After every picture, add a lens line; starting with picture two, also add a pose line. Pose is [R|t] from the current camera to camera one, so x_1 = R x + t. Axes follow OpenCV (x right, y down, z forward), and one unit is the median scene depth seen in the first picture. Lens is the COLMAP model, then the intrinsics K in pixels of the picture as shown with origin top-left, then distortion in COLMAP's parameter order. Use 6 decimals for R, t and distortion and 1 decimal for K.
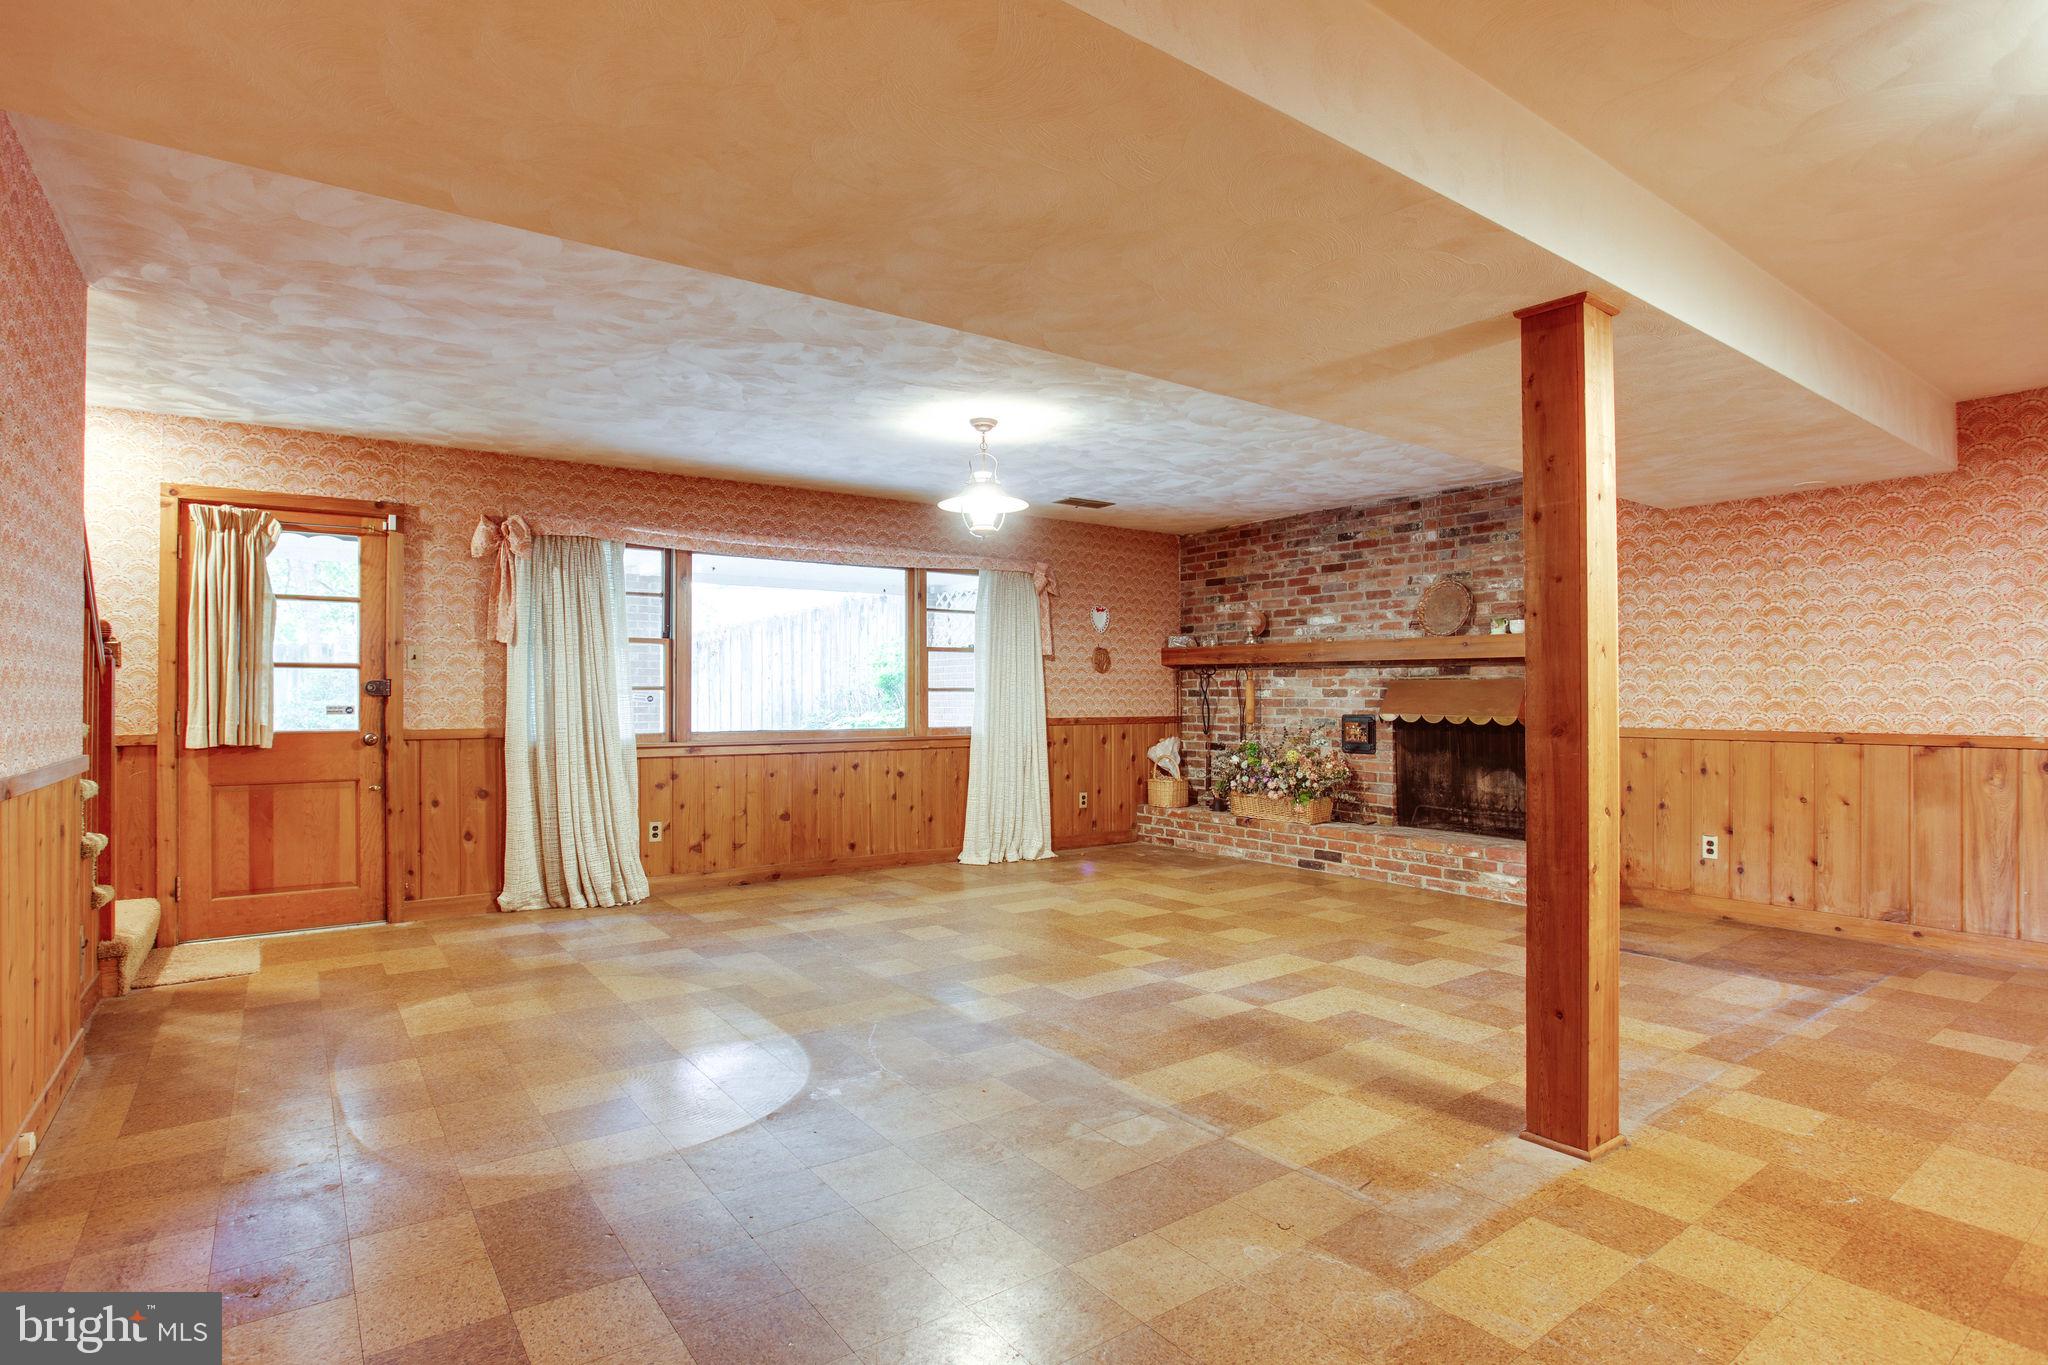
lens RADIAL K [[1035.0, 0, 1049.9], [0, 1035.0, 689.6], [0, 0, 1]] dist [-0.041495, 0.000692]
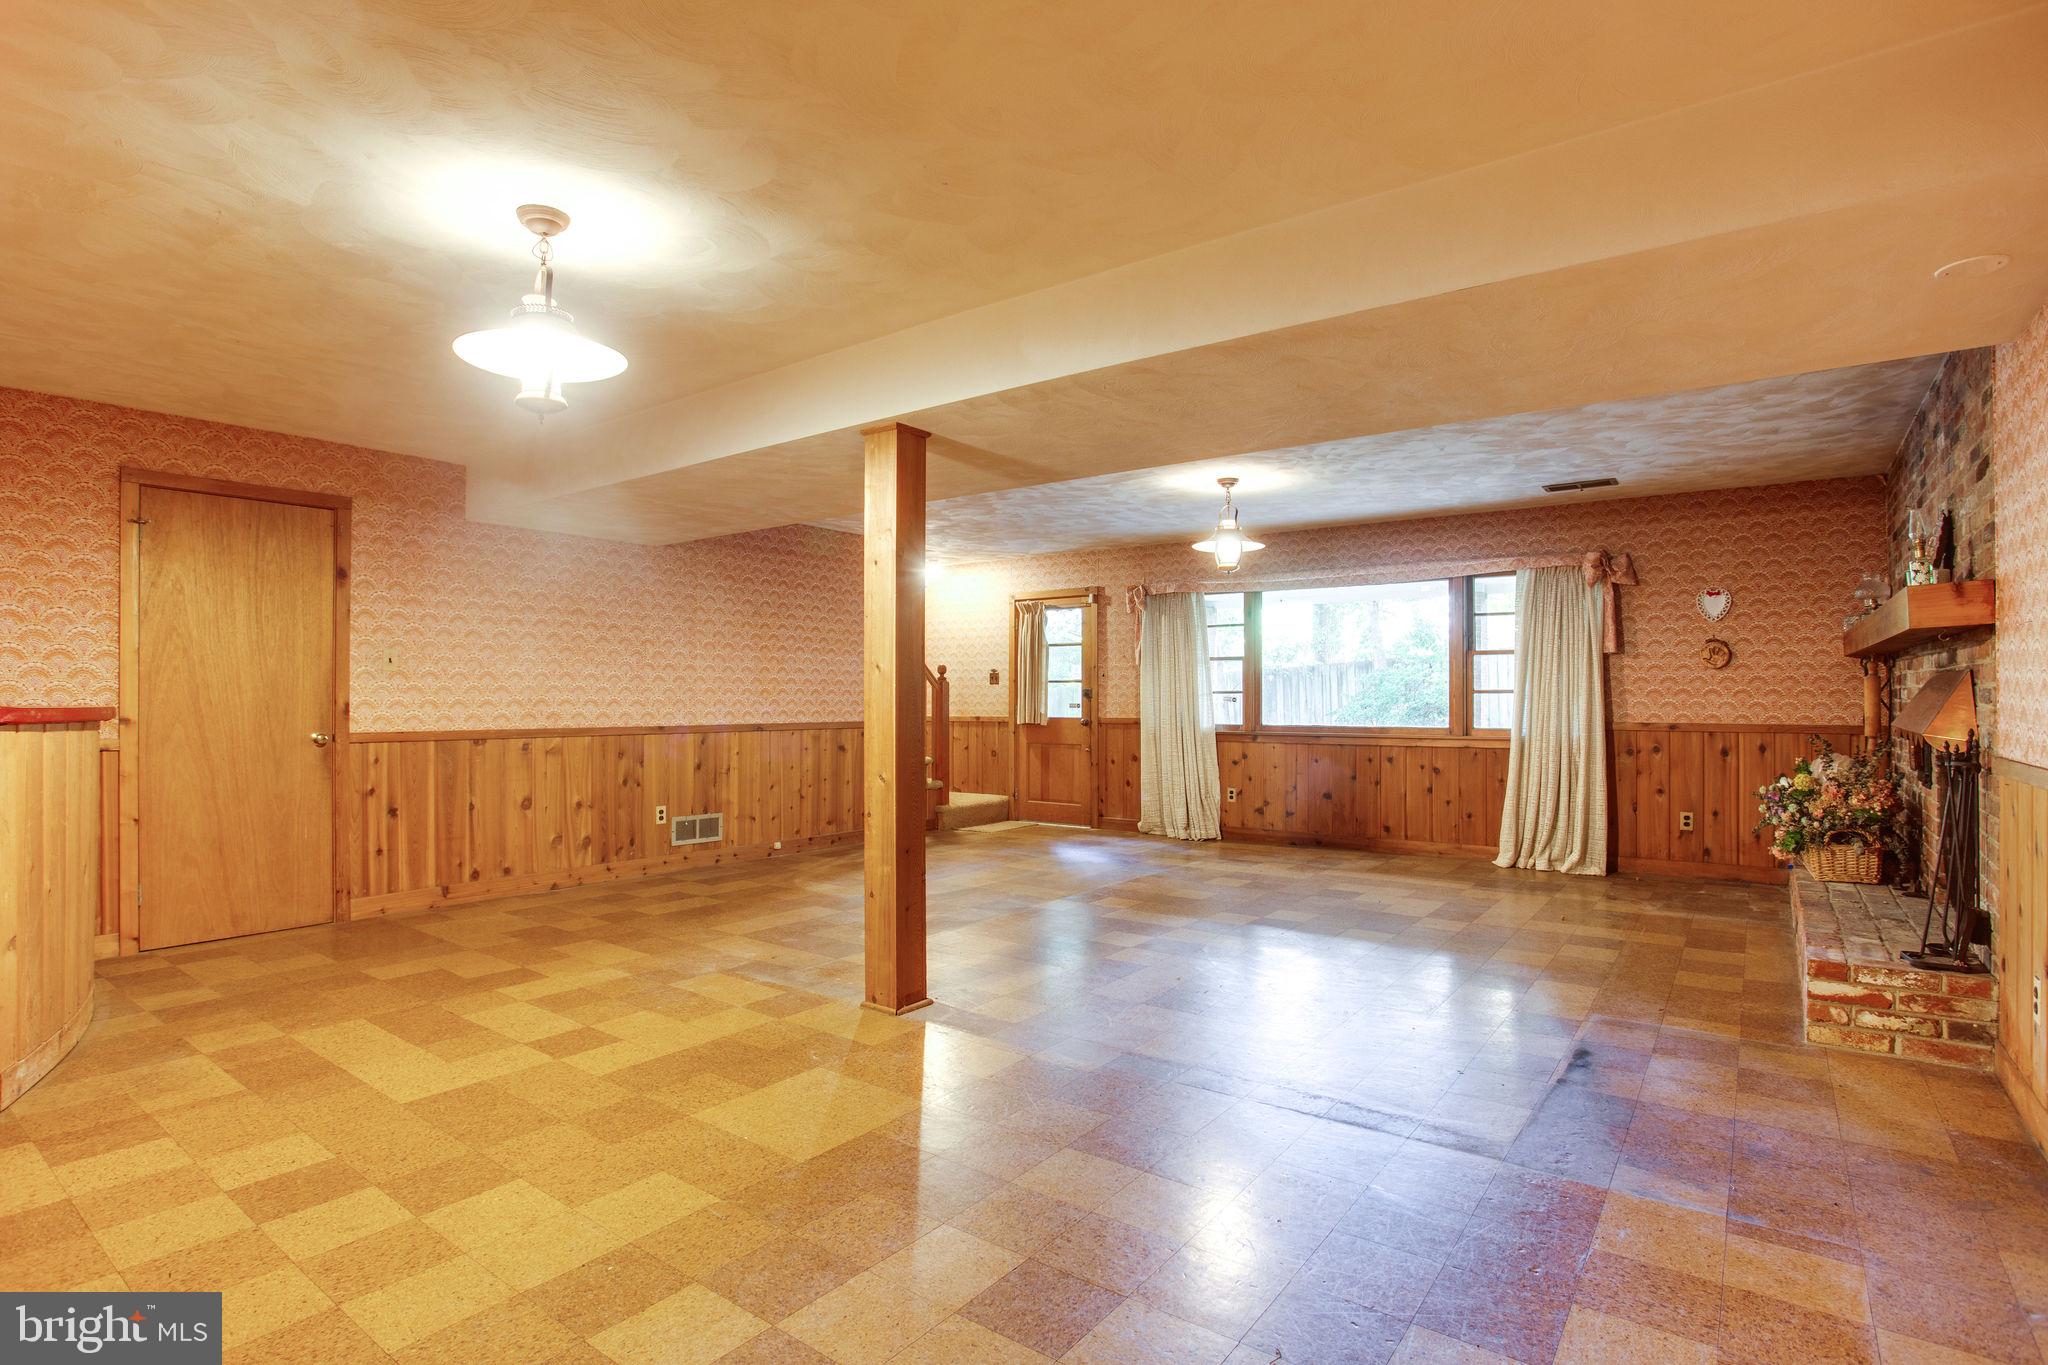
lens RADIAL K [[1035.0, 0, 1049.9], [0, 1035.0, 689.6], [0, 0, 1]] dist [-0.041495, 0.000692]
pose [[0.310008, -0.007223, -0.950707, 1.067527], [0.006376, 0.999964, -0.005518, 0.001262], [0.950713, -0.004351, 0.310043, 0.400984]]
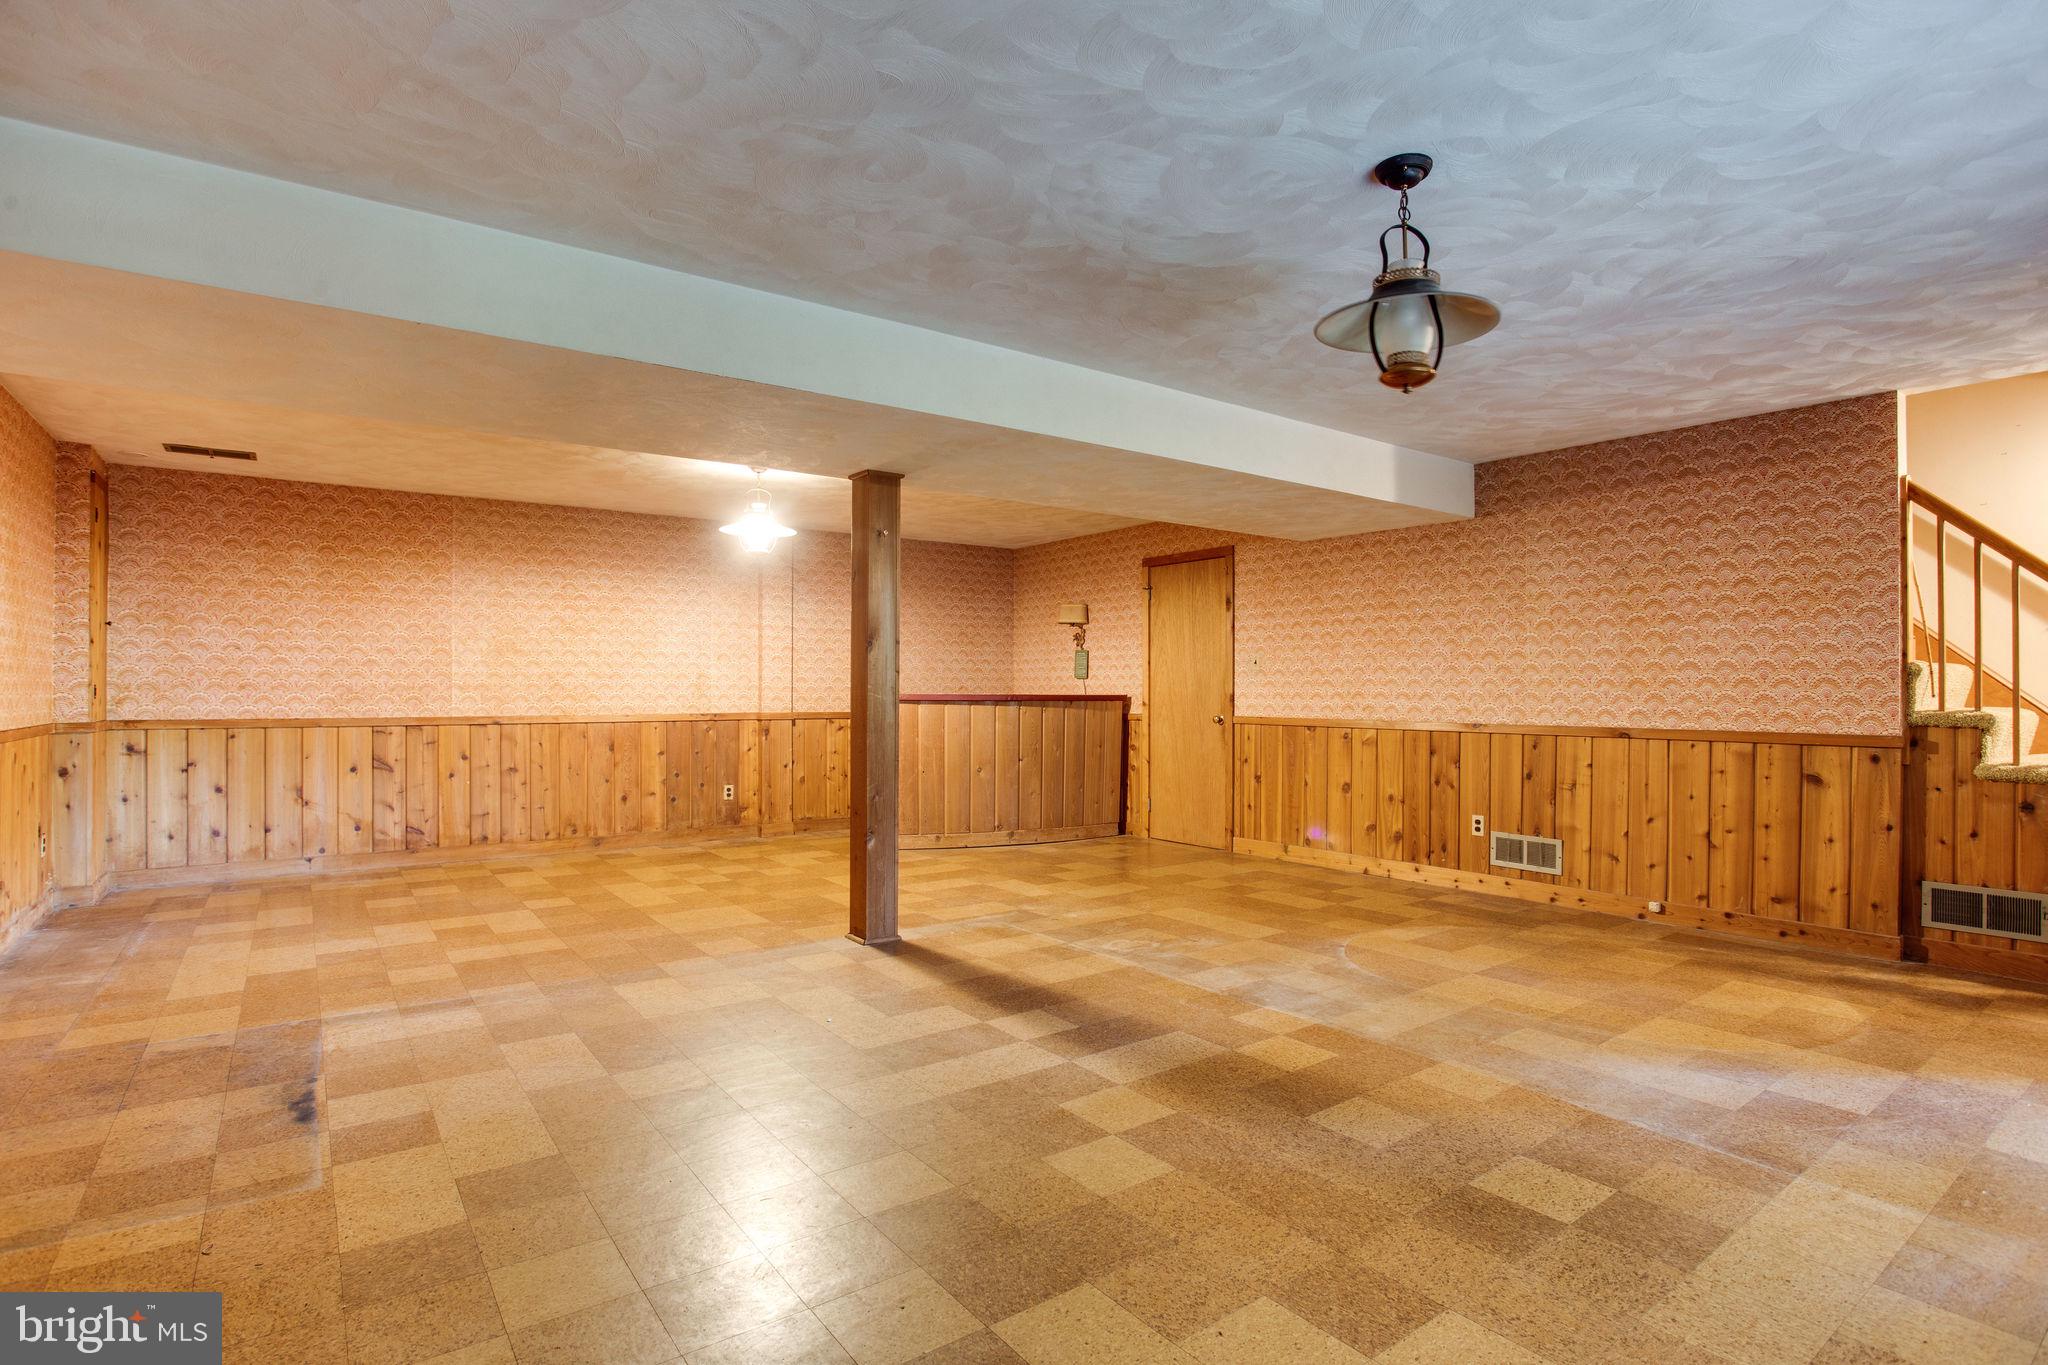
lens RADIAL K [[1035.0, 0, 1049.9], [0, 1035.0, 689.6], [0, 0, 1]] dist [-0.041495, 0.000692]
pose [[-0.999988, -0.003221, -0.003673, 0.115421], [-0.003190, 0.999959, -0.008508, 0.011153], [0.003700, -0.008496, -0.999957, 1.512769]]
